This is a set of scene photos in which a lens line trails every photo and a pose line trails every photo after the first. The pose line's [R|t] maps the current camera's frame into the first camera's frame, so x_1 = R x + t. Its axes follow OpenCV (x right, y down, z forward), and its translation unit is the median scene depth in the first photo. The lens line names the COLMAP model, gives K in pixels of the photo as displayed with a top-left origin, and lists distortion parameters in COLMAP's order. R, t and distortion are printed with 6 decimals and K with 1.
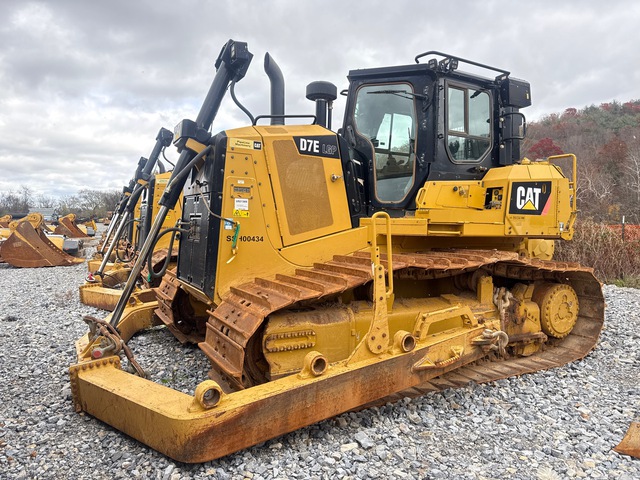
lens RADIAL K [[441.2, 0, 319.0], [0, 441.2, 240.7], [0, 0, 1]] dist [0.074700, -0.000518]
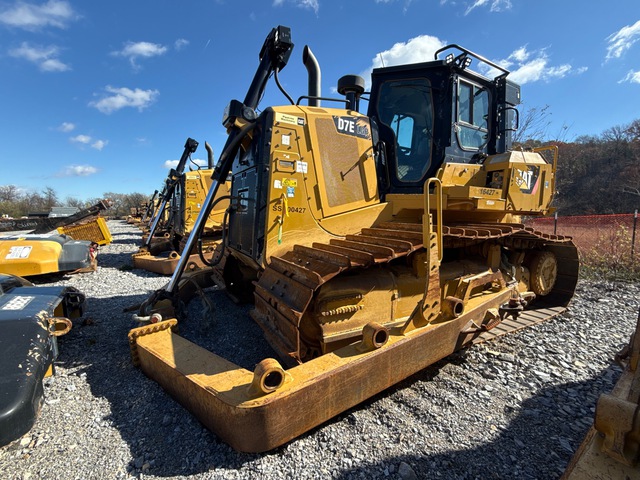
lens RADIAL K [[285.5, 0, 320.1], [0, 285.5, 242.2], [0, 0, 1]] dist [-0.014255, 0.000191]
pose [[0.999997, 0.000843, 0.002206, -0.080793], [-0.000983, 0.997924, 0.064389, 0.025843], [-0.002147, -0.064391, 0.997922, 0.259474]]
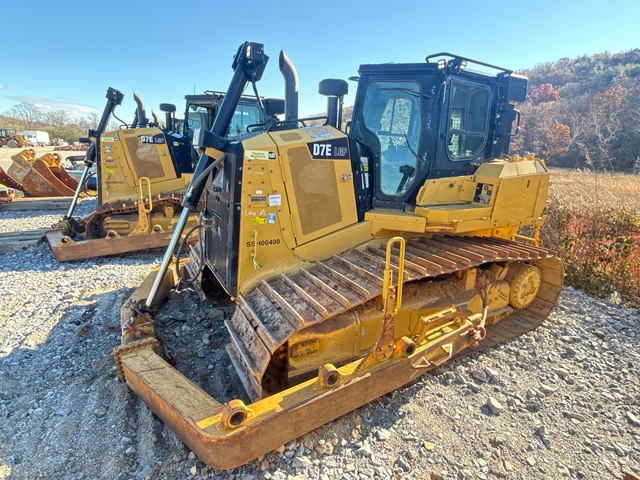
lens RADIAL K [[339.8, 0, 320.7], [0, 339.8, 242.3], [0, 0, 1]] dist [0.001673, 0.000098]
pose [[0.999743, 0.020658, 0.009297, -0.026298], [-0.022210, 0.974634, 0.222701, -0.168372], [-0.004461, -0.222850, 0.974842, 0.150932]]
